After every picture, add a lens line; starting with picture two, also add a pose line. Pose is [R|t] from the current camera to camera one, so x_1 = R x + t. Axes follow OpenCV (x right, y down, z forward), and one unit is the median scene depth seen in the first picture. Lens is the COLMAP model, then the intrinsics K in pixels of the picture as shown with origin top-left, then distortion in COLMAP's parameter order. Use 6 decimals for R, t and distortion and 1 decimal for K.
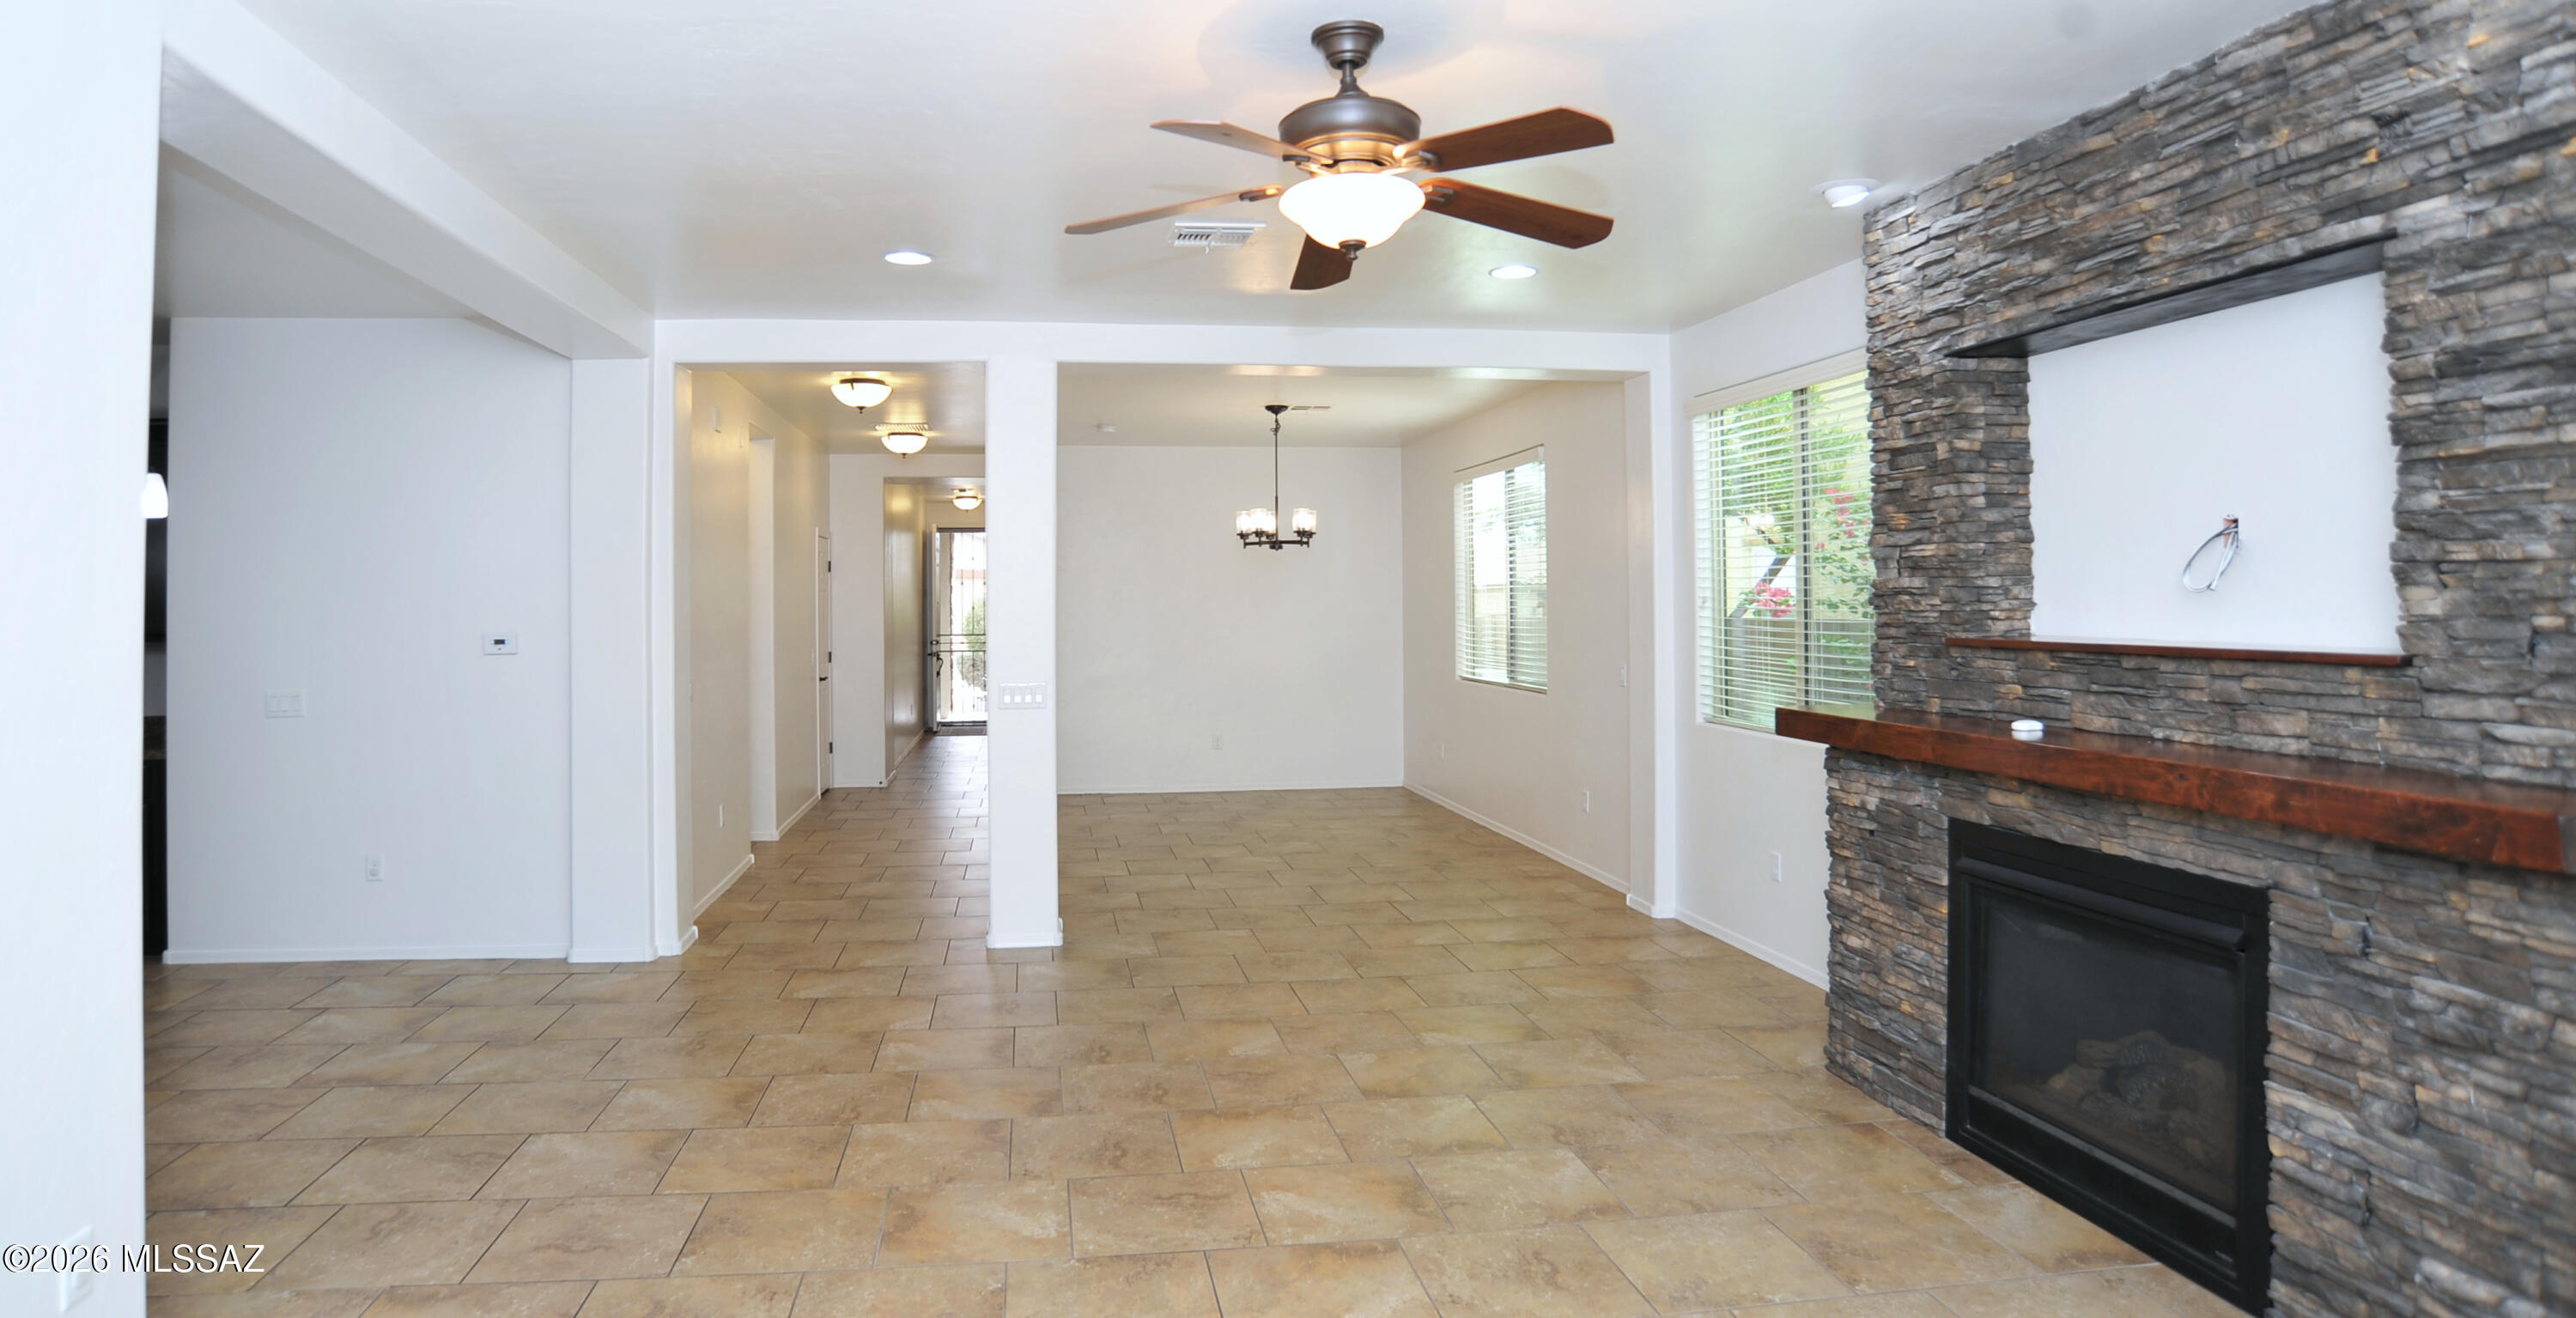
lens RADIAL K [[1389.9, 0, 1199.8], [0, 1389.9, 577.8], [0, 0, 1]] dist [-0.073783, 0.026060]
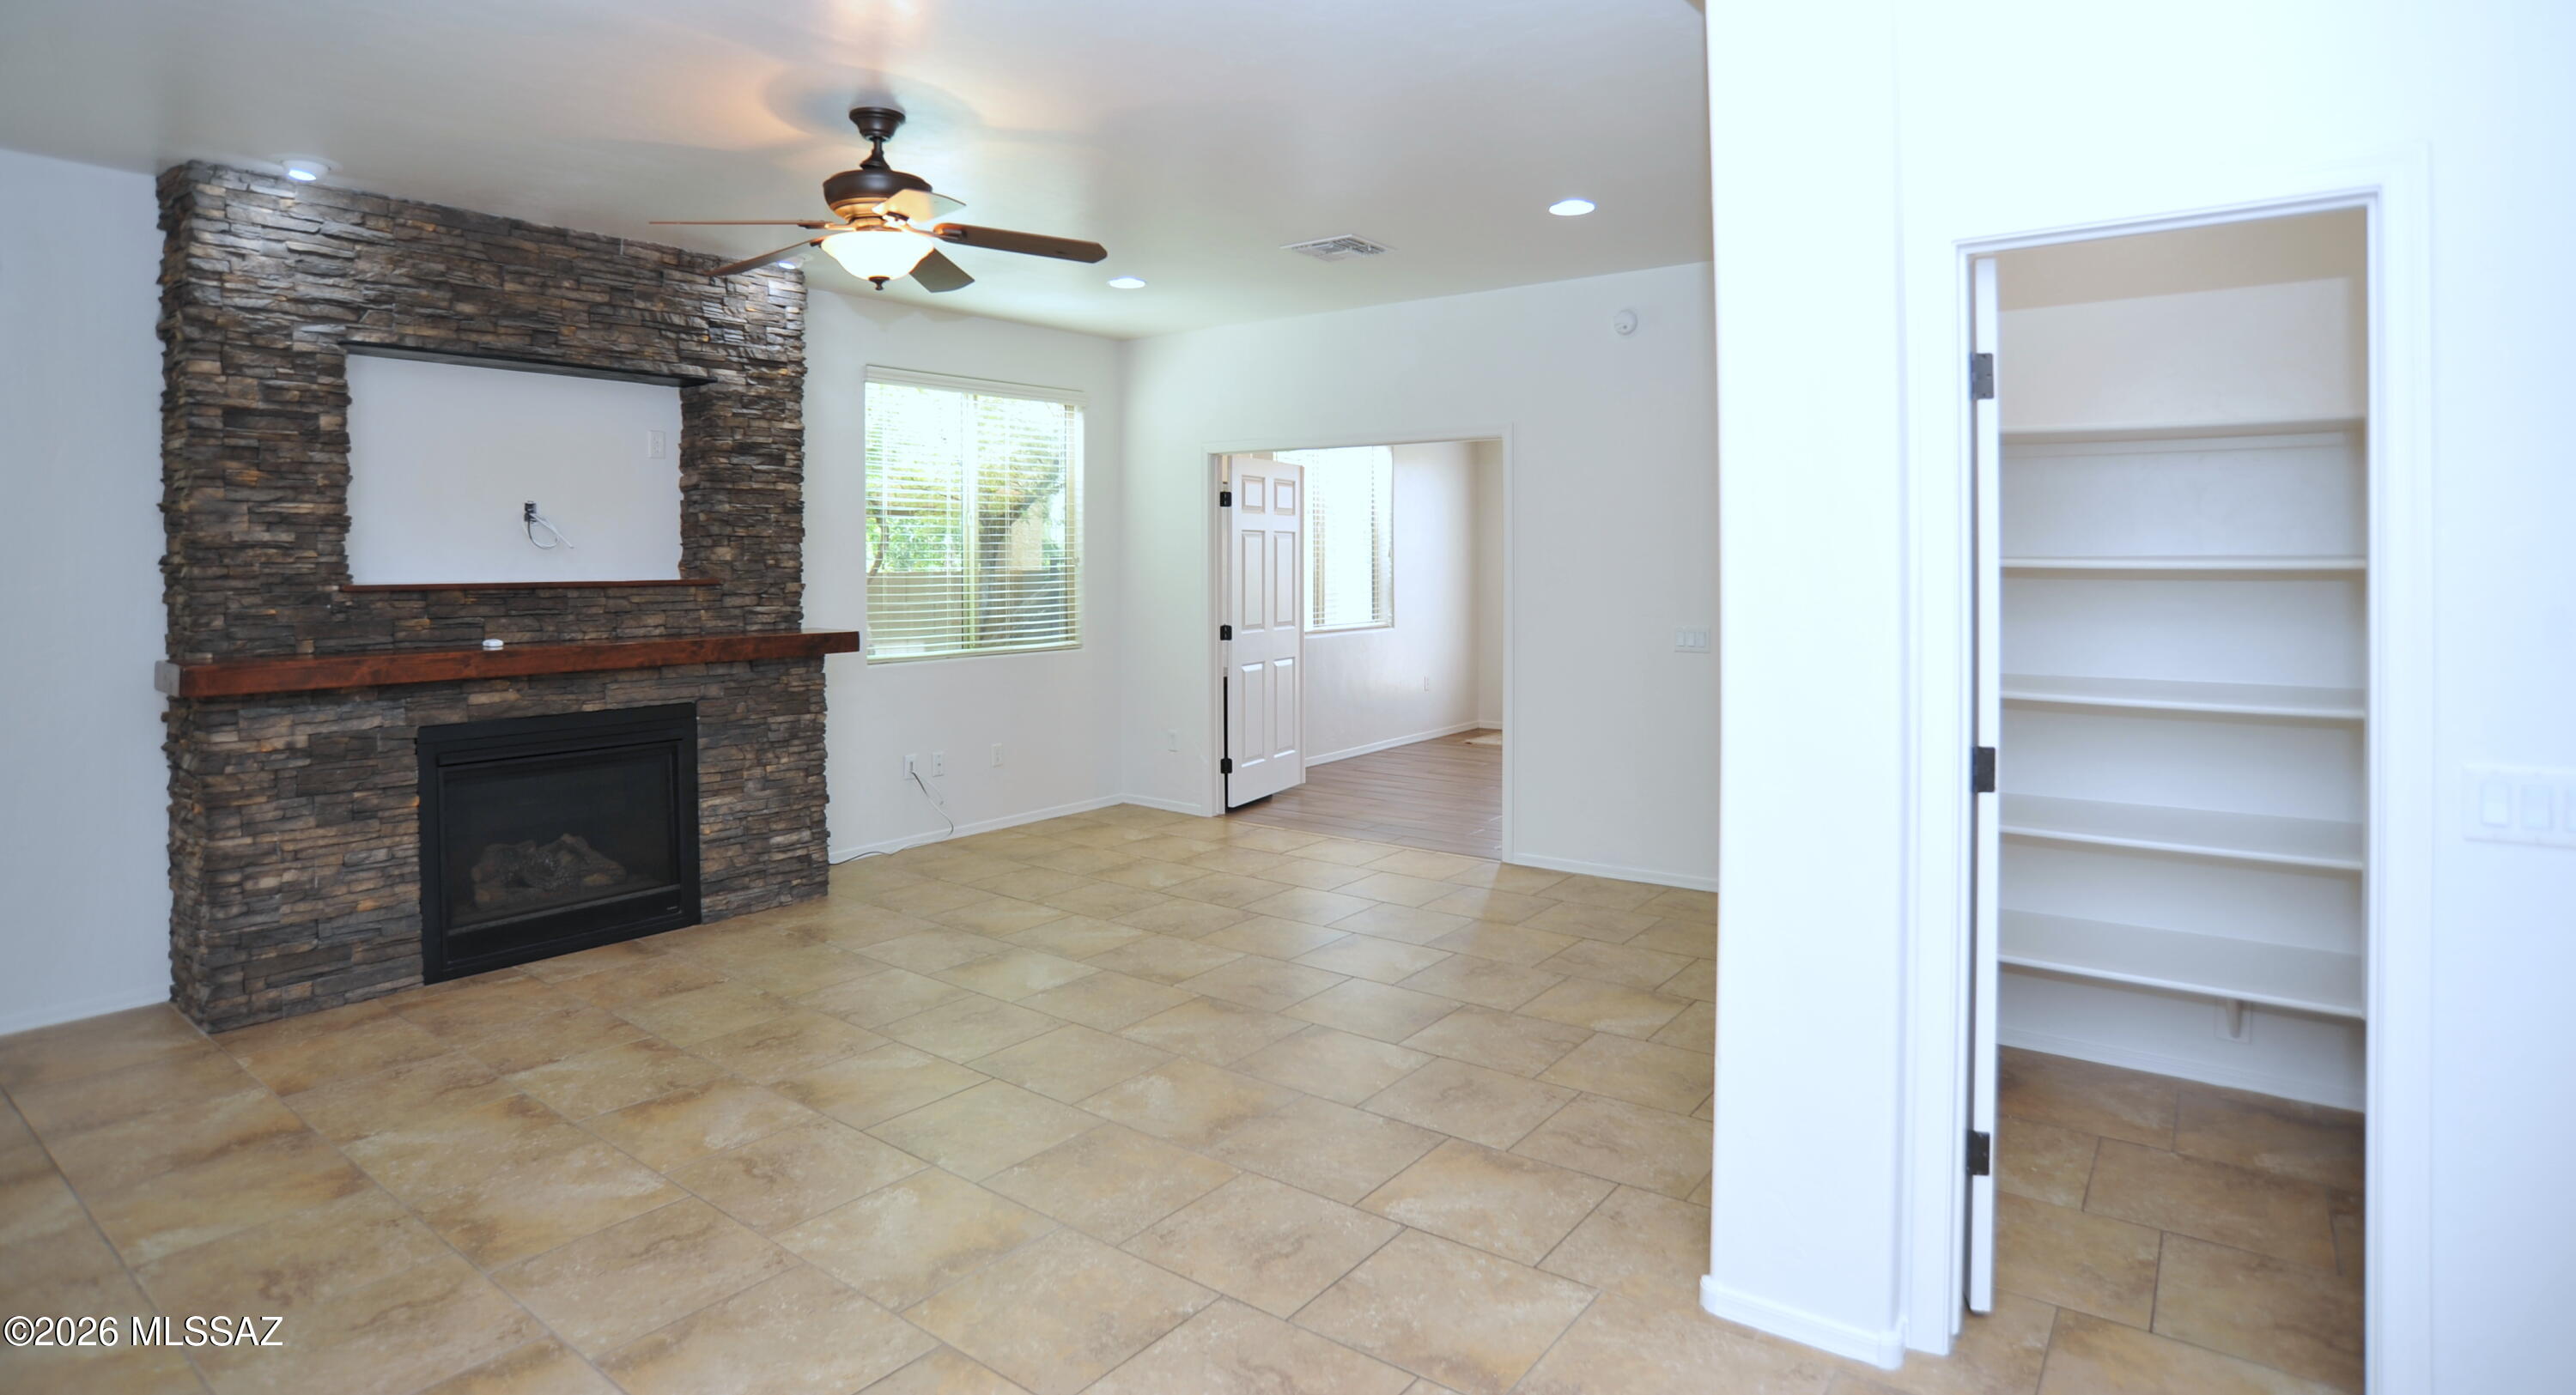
lens RADIAL K [[1356.6, 0, 1228.3], [0, 1356.6, 572.5], [0, 0, 1]] dist [-0.051996, 0.025660]
pose [[-0.692960, 0.001986, 0.720973, -0.884698], [-0.002935, 0.999980, -0.005575, 0.041504], [-0.720970, -0.005979, -0.692941, 1.382445]]
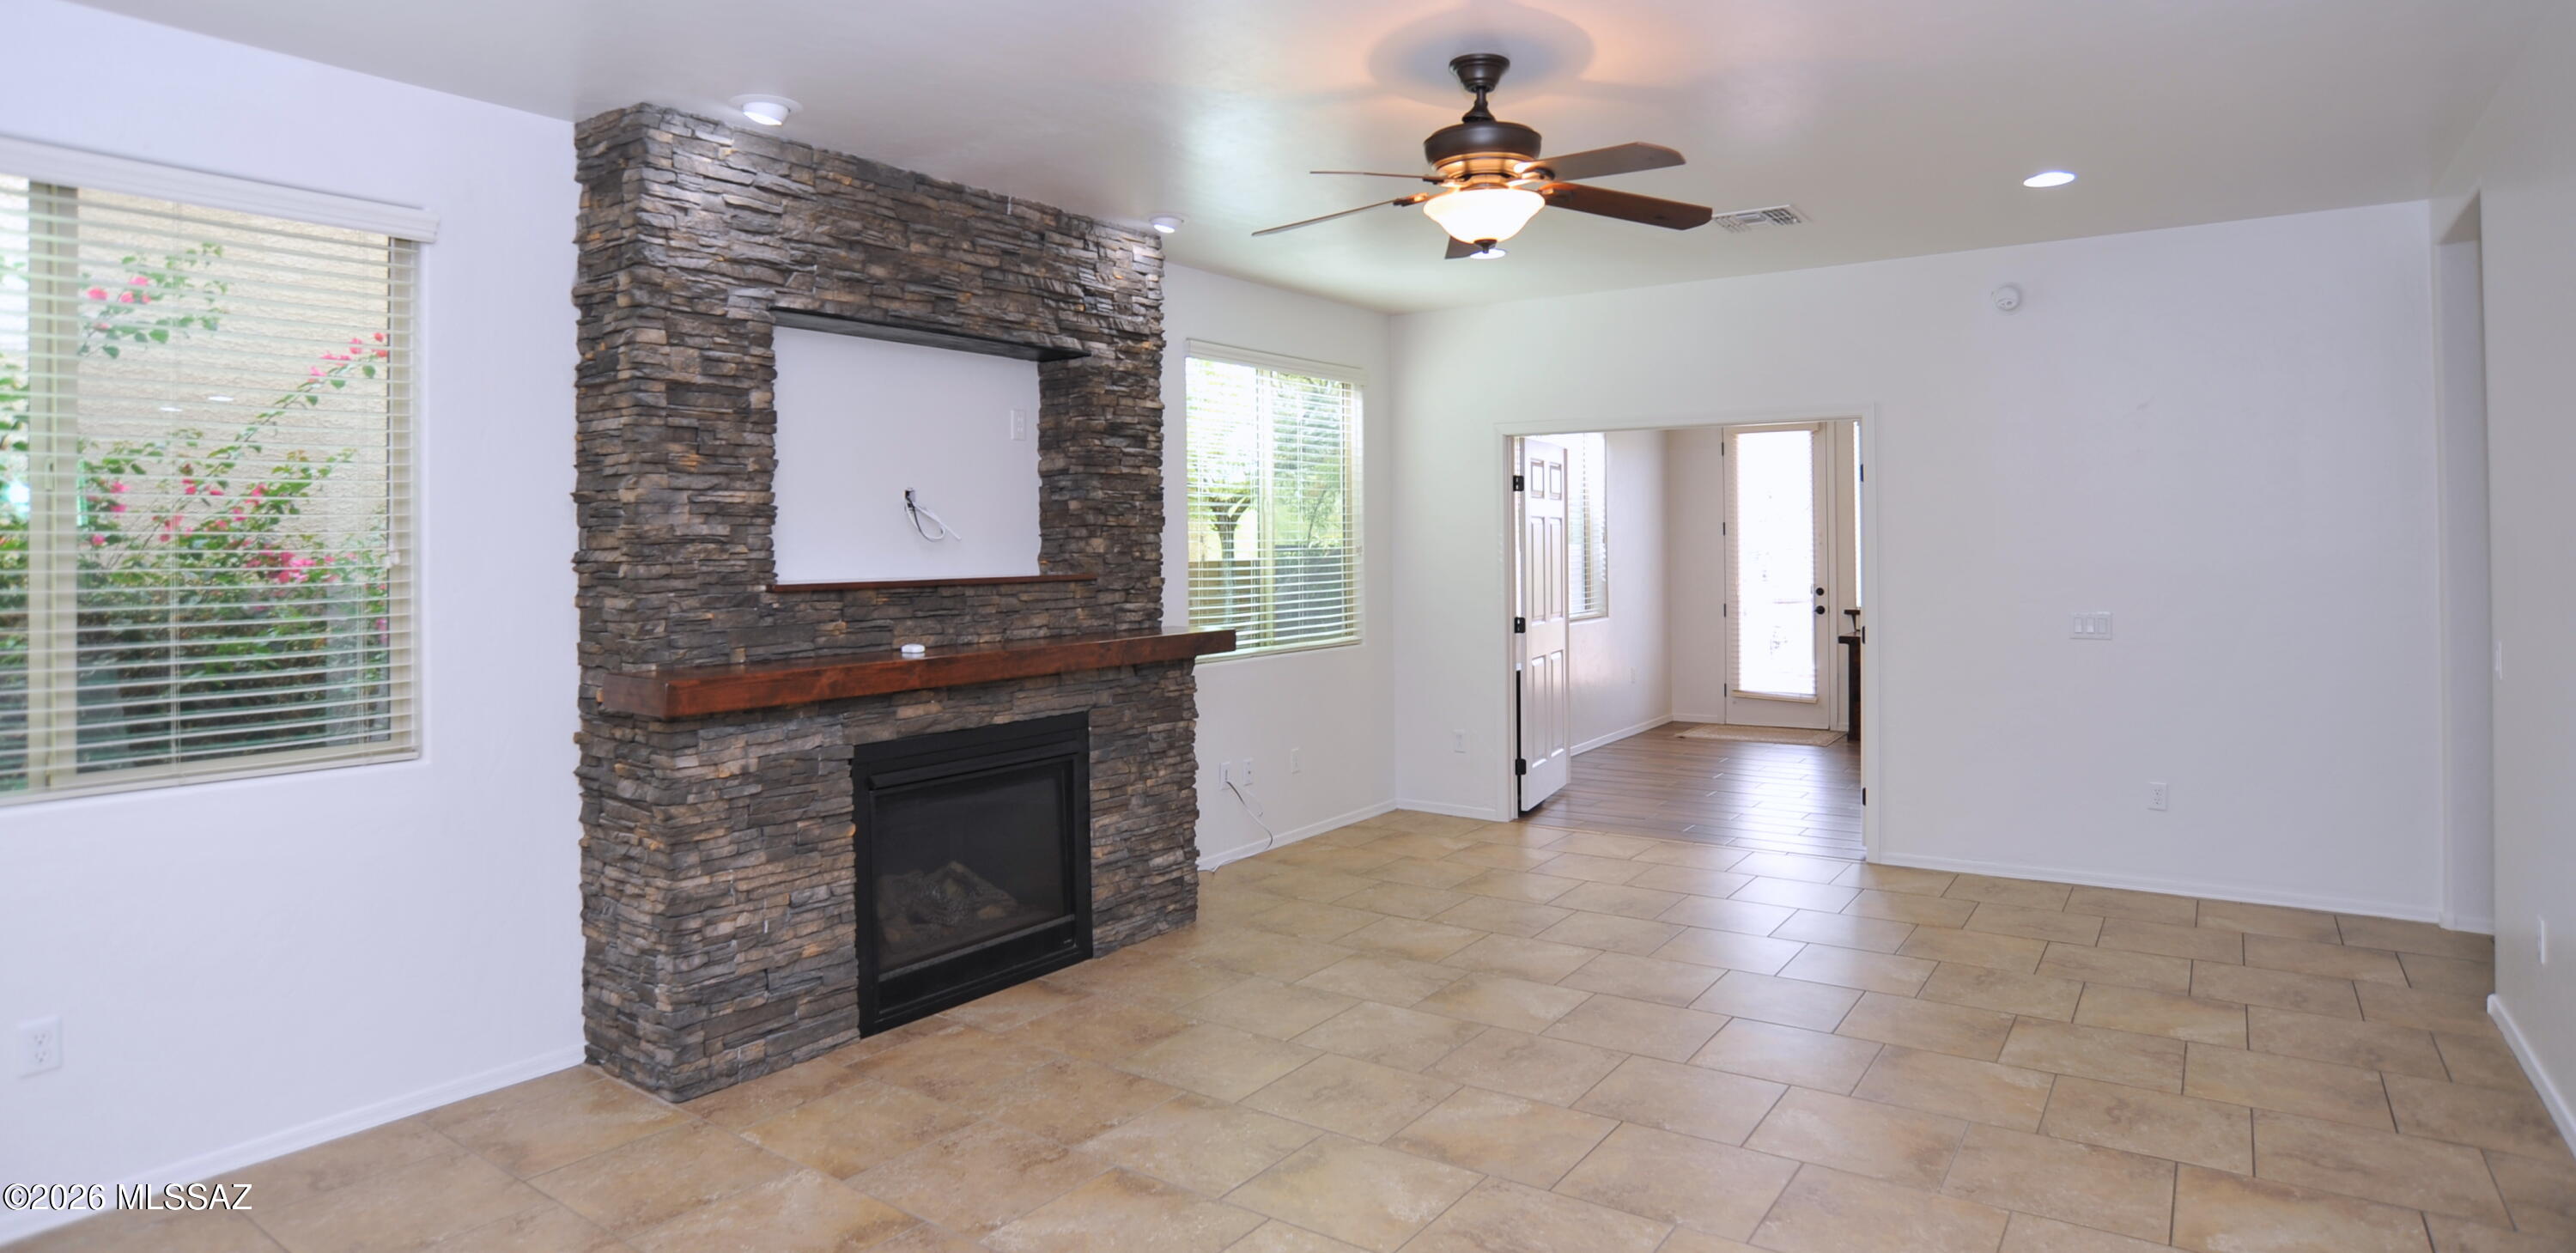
lens RADIAL K [[1414.8, 0, 1262.8], [0, 1414.8, 526.9], [0, 0, 1]] dist [-0.062855, 0.006017]
pose [[-0.733847, 0.021915, 0.678962, -0.483487], [0.004589, 0.999617, -0.027305, 0.034679], [-0.679300, -0.016922, -0.733666, 1.693550]]
